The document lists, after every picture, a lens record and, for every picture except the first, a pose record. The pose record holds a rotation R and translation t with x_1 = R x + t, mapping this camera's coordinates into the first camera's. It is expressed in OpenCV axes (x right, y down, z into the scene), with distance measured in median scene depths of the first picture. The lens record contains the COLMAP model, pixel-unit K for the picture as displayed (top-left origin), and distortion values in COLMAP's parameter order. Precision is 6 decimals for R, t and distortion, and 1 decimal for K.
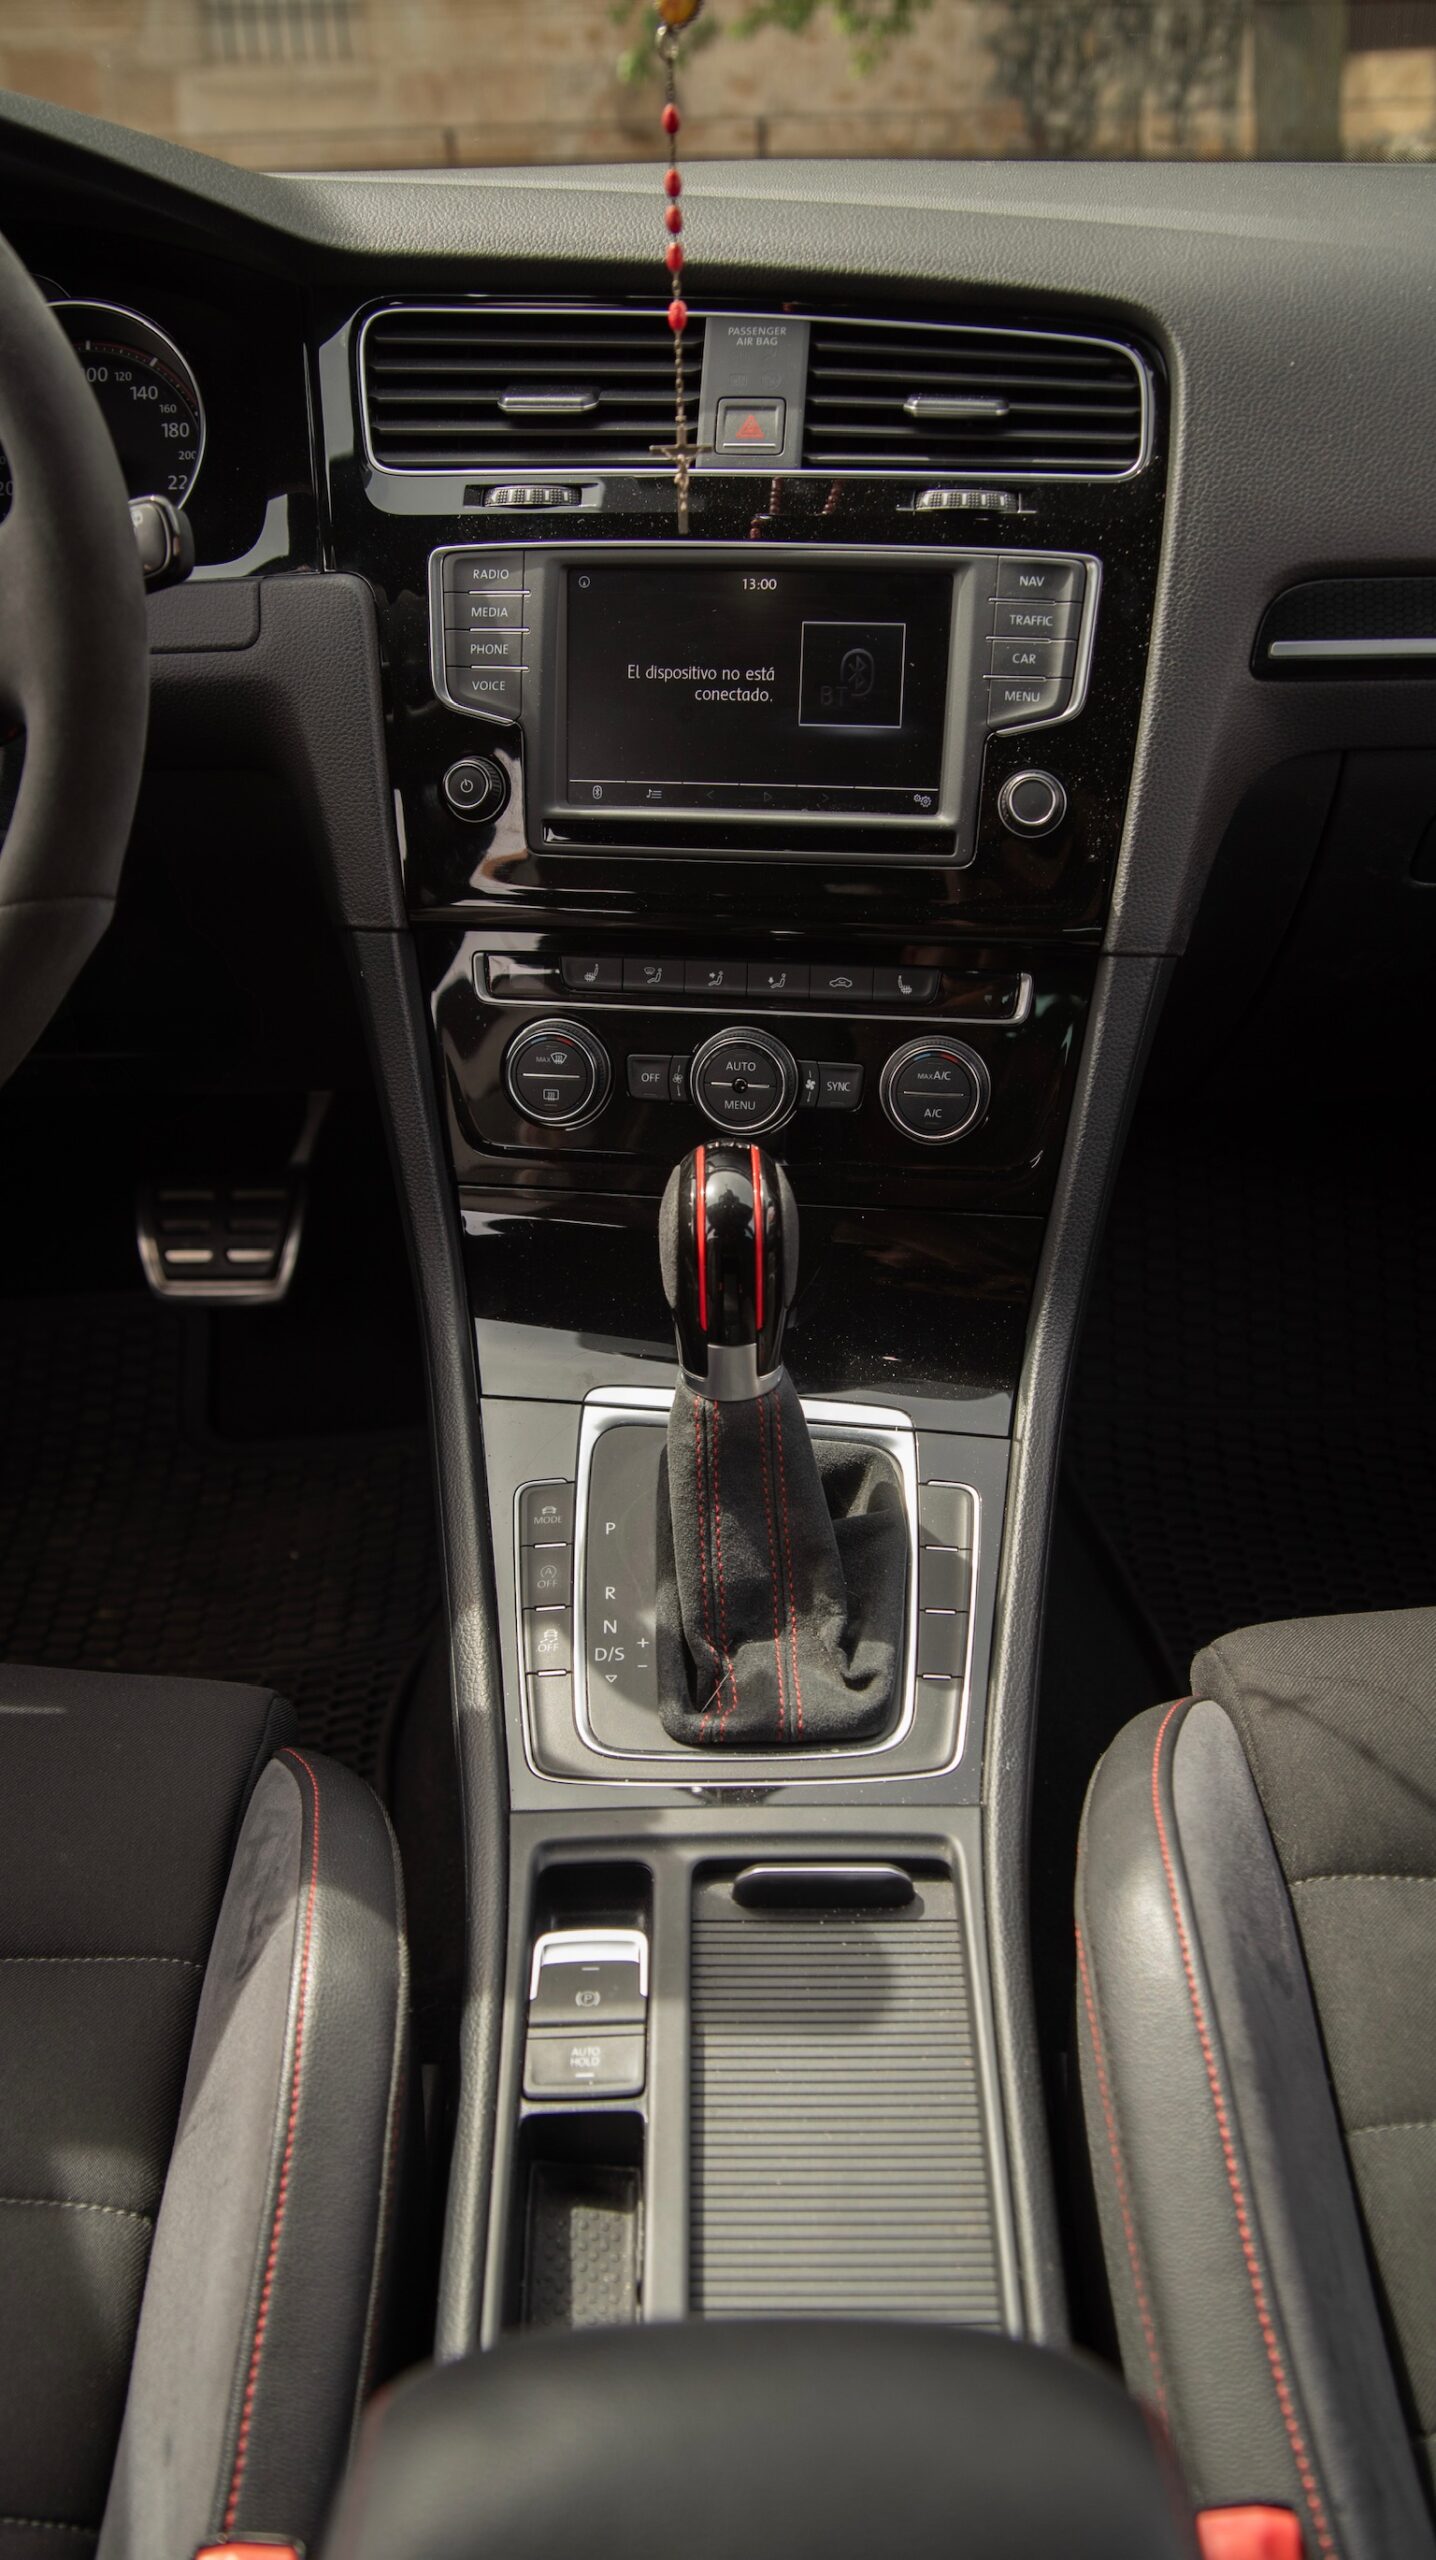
lens RADIAL K [[2073.8, 0, 718.0], [0, 2073.8, 1280.0], [0, 0, 1]] dist [-0.127732, 0.133146]
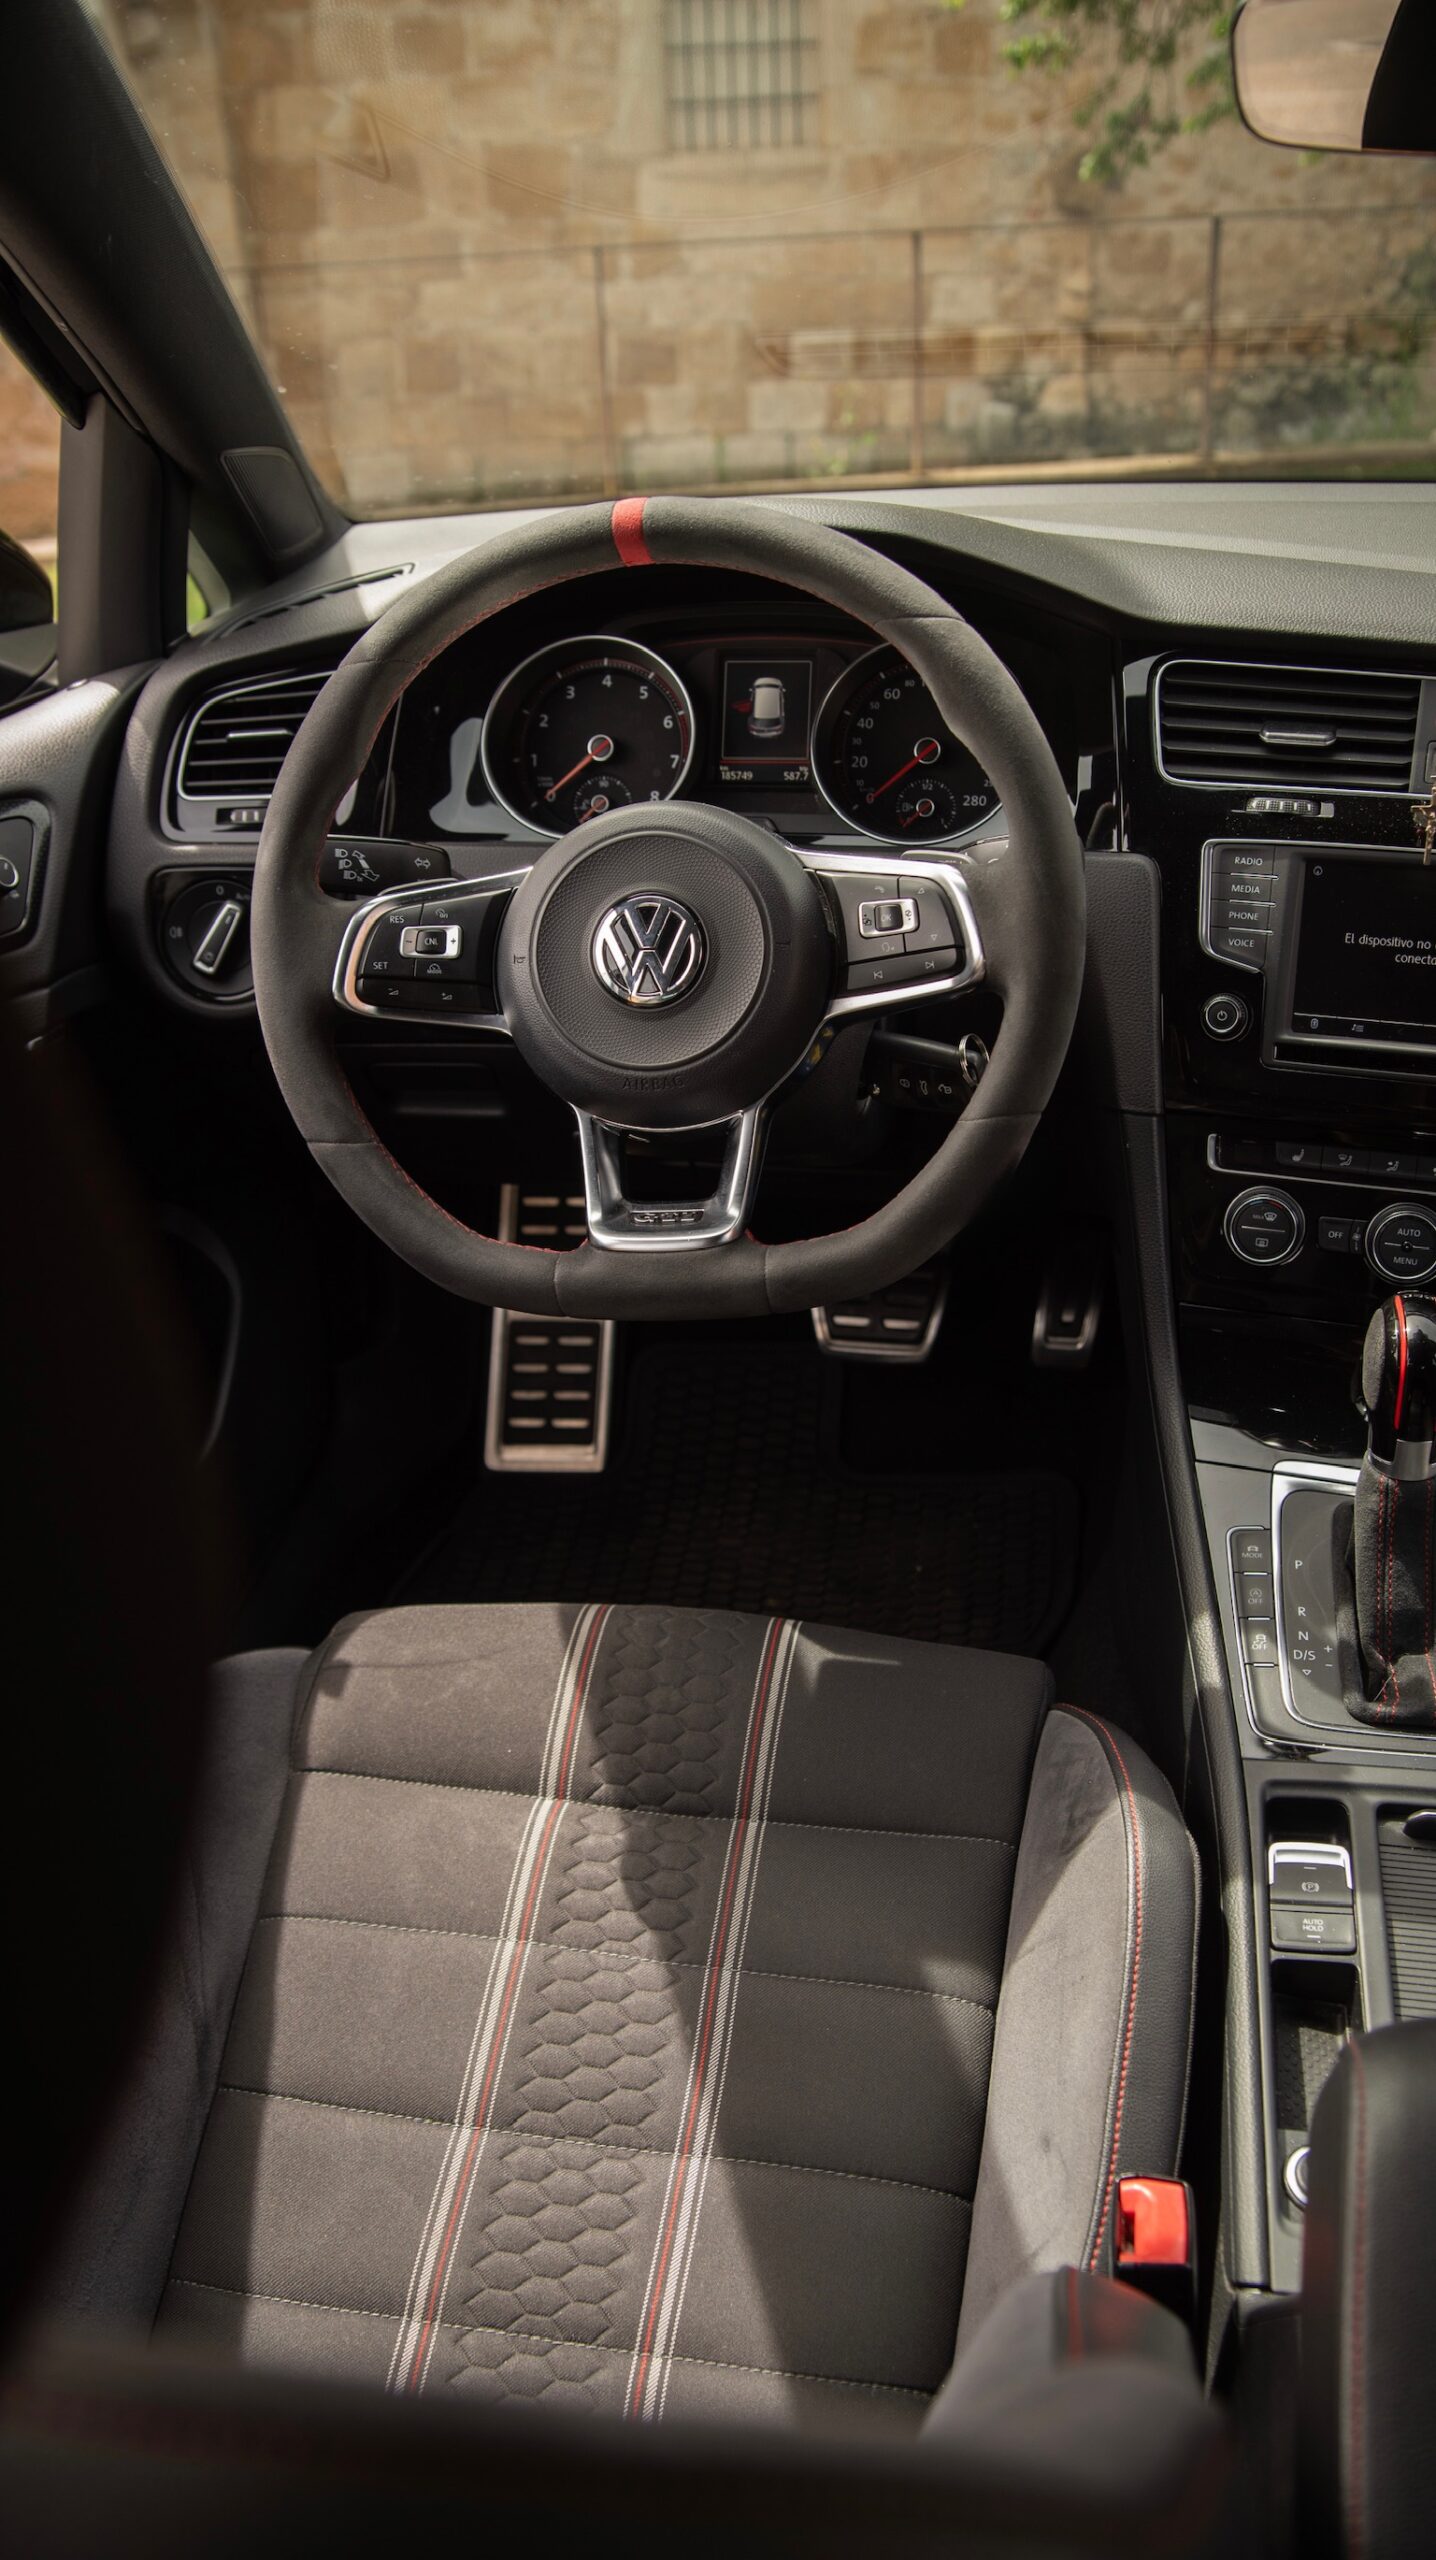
lens RADIAL K [[2073.8, 0, 718.0], [0, 2073.8, 1280.0], [0, 0, 1]] dist [-0.127732, 0.133146]
pose [[0.984367, 0.068285, -0.162354, -0.235384], [-0.071347, 0.997366, -0.013094, -0.024667], [0.161033, 0.024473, 0.986646, -0.431744]]
